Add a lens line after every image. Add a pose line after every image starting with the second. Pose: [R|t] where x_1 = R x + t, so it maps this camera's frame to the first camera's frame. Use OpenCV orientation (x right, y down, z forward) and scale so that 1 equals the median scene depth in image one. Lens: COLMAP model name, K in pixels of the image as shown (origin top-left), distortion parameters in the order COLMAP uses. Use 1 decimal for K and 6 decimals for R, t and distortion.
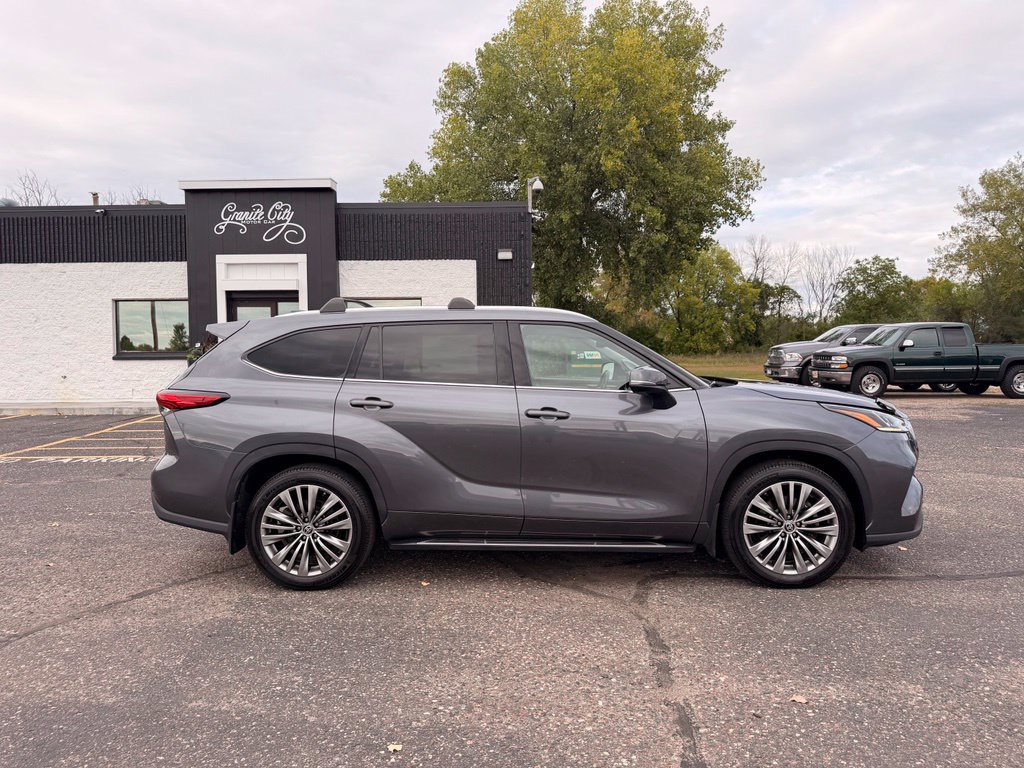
lens RADIAL K [[726.7, 0, 510.6], [0, 726.7, 380.4], [0, 0, 1]] dist [0.026513, -0.032054]
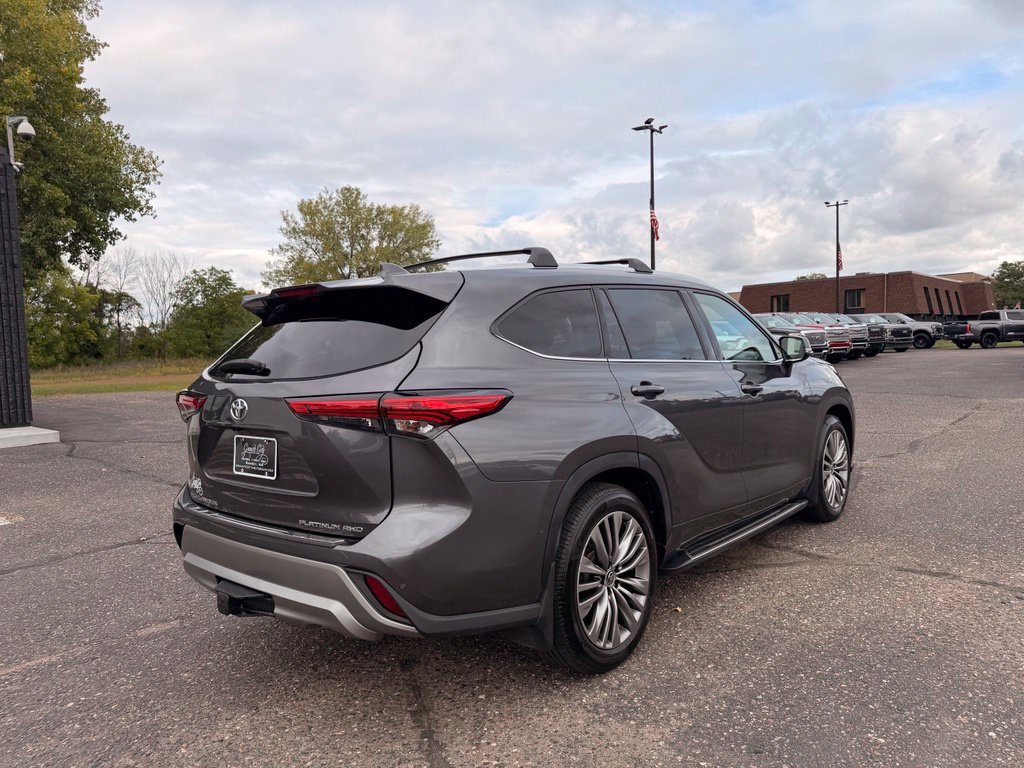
lens RADIAL K [[726.7, 0, 516.7], [0, 726.7, 382.1], [0, 0, 1]] dist [0.026513, -0.032054]
pose [[0.619985, -0.055128, 0.782675, -0.235708], [0.065615, 0.997677, 0.018296, 0.000381], [-0.781865, 0.040012, 0.622162, 0.172840]]
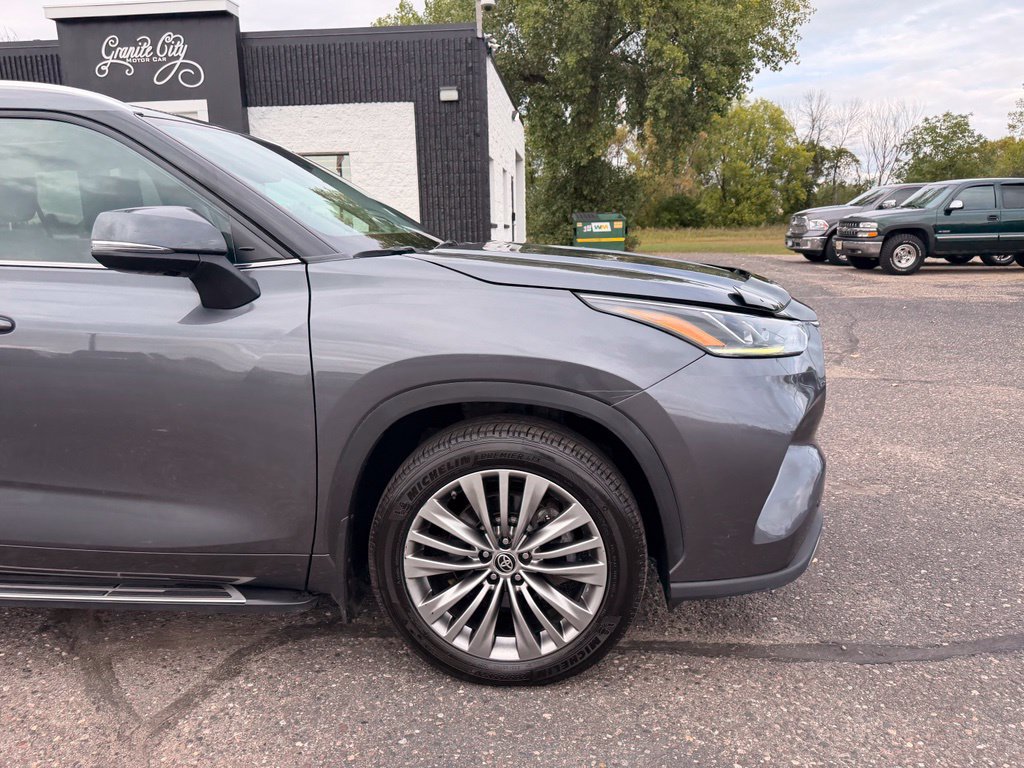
lens RADIAL K [[726.7, 0, 521.6], [0, 726.7, 396.0], [0, 0, 1]] dist [0.026513, -0.032054]
pose [[0.998727, 0.000502, -0.050440, 0.110609], [0.008903, 0.982498, 0.186060, 0.002950], [0.049651, -0.186272, 0.981243, 0.151303]]
